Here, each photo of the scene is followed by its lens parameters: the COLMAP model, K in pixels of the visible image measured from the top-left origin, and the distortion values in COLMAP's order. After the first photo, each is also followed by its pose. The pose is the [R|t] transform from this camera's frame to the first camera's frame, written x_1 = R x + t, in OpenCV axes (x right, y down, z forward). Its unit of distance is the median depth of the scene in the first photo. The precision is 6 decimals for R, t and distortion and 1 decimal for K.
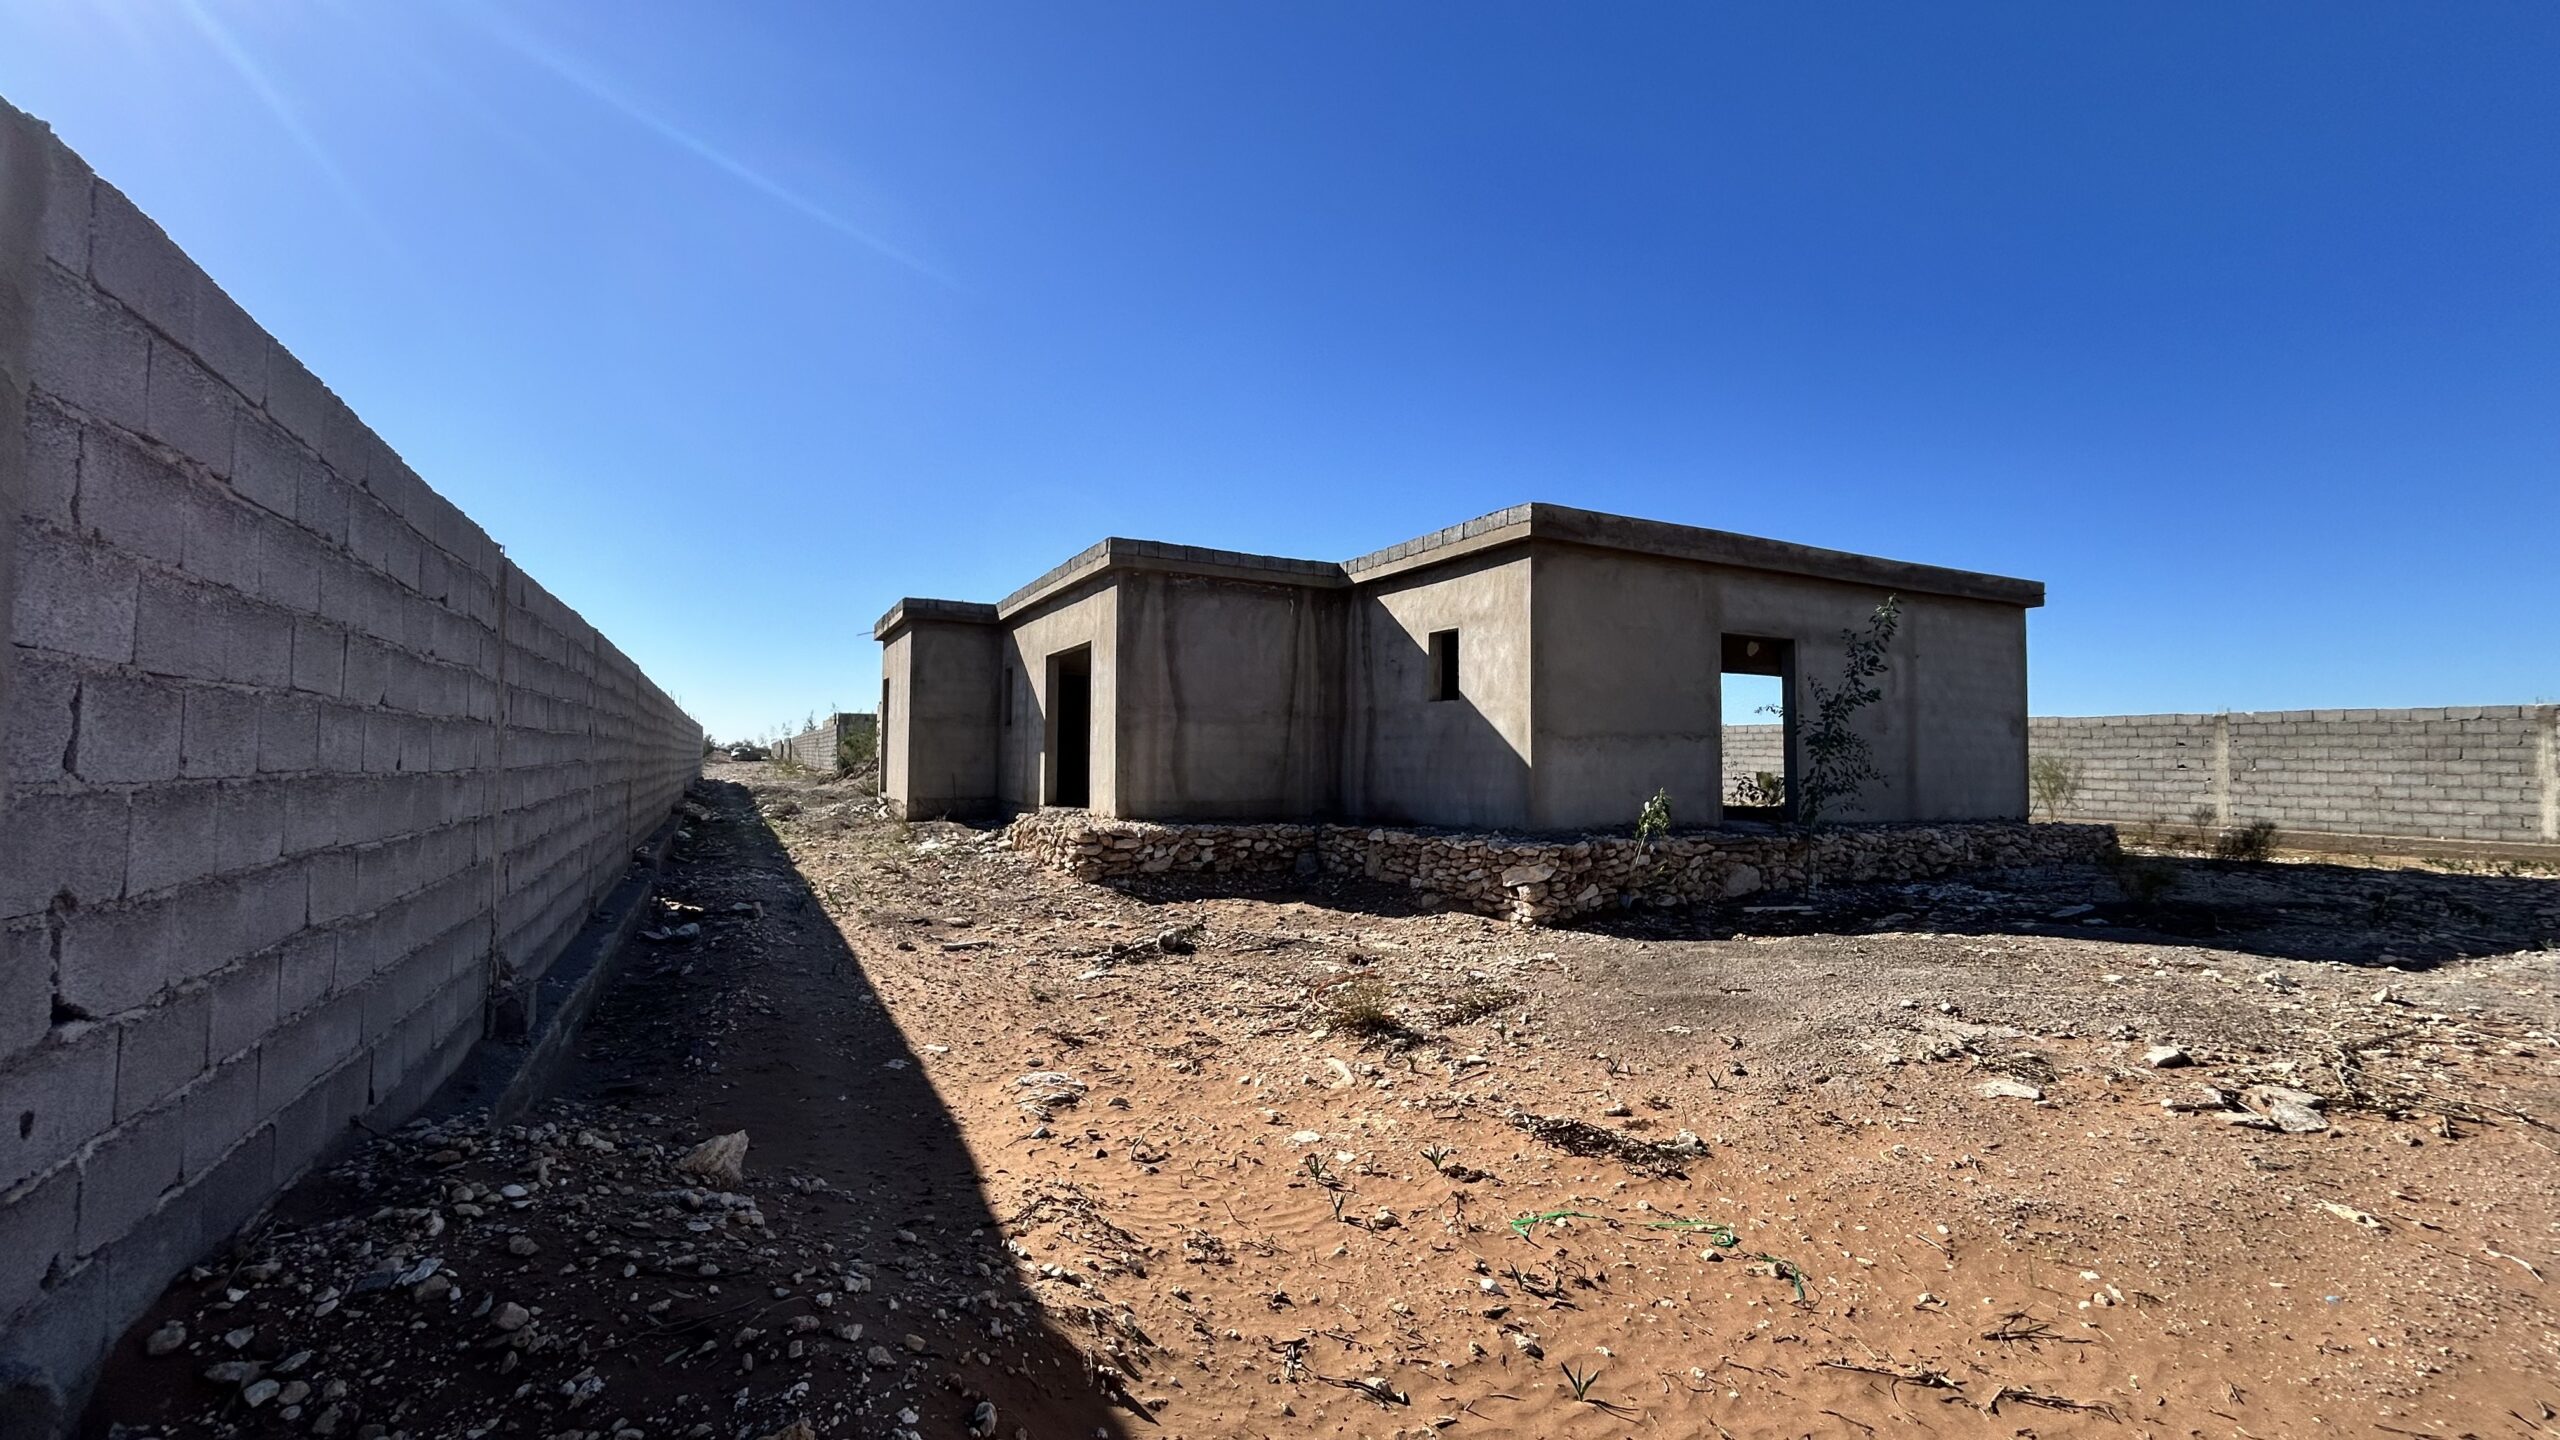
lens RADIAL K [[1037.6, 0, 1283.1], [0, 1037.6, 719.1], [0, 0, 1]] dist [-0.000600, 0.000257]
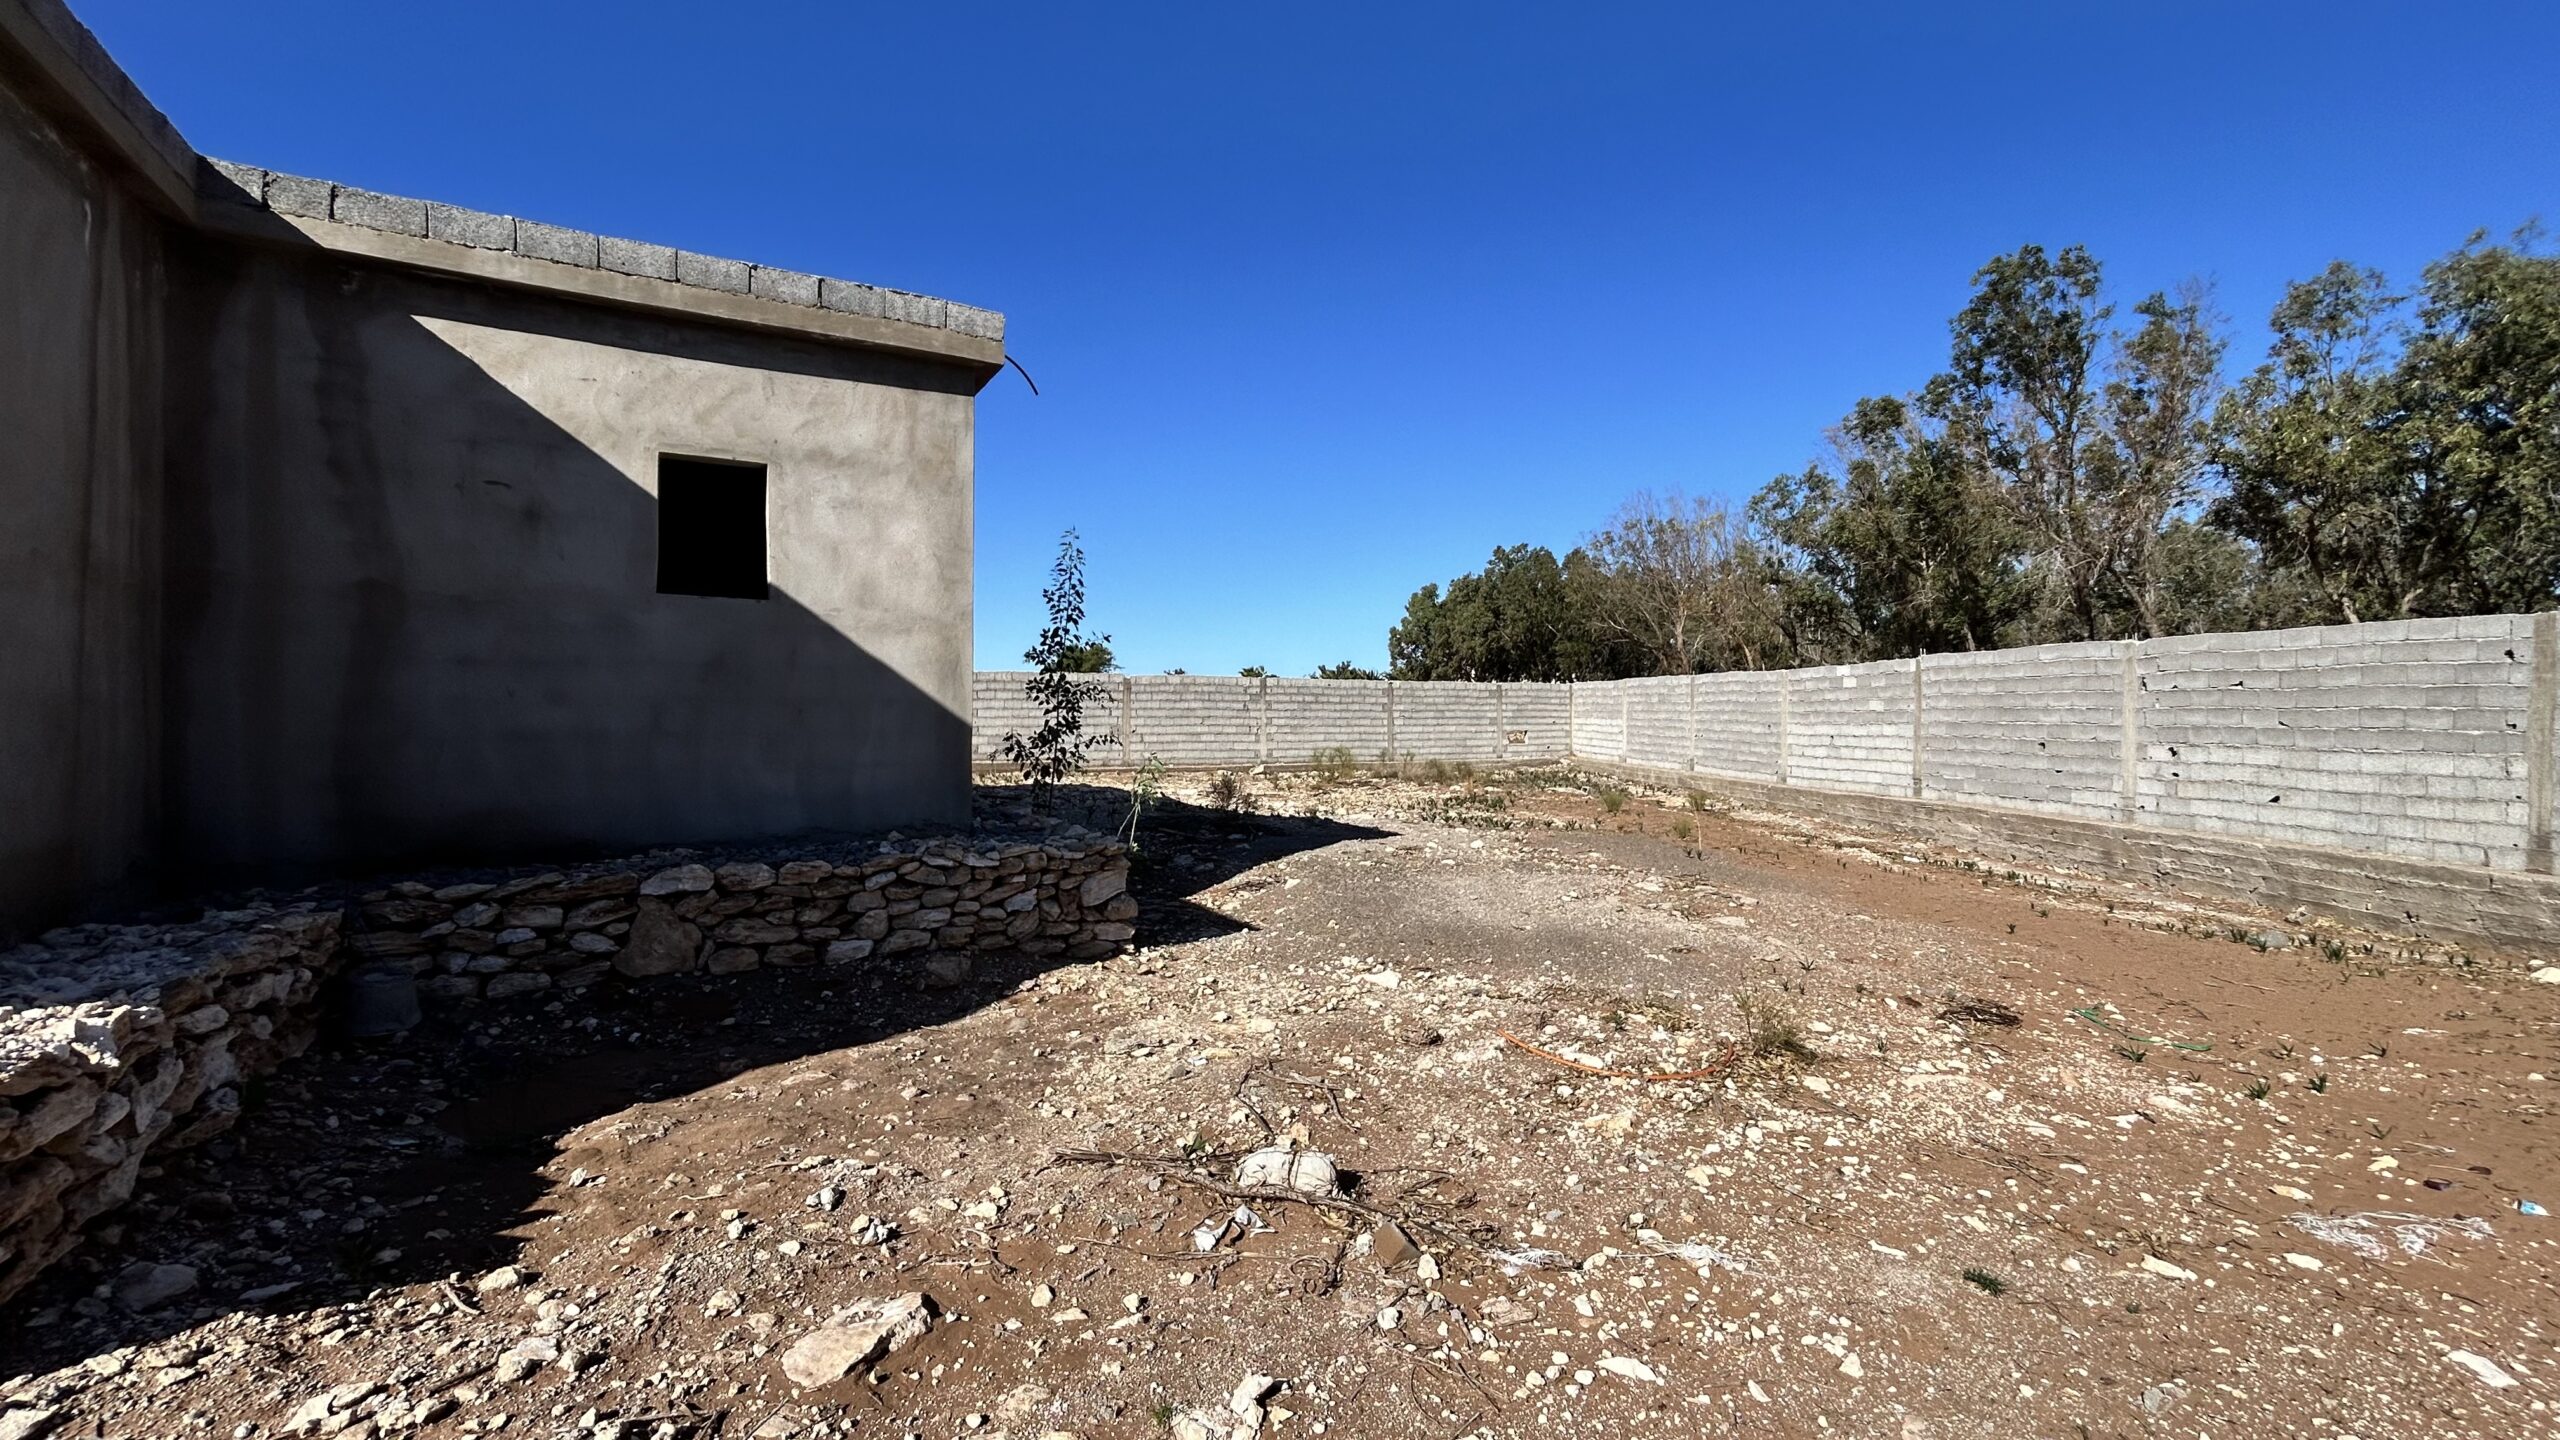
lens RADIAL K [[1037.6, 0, 1281.9], [0, 1037.6, 716.7], [0, 0, 1]] dist [-0.000600, 0.000257]
pose [[-0.050686, -0.014409, 0.998611, -0.355024], [-0.047423, 0.998803, 0.012004, 0.020543], [-0.997588, -0.046749, -0.051309, 0.713609]]
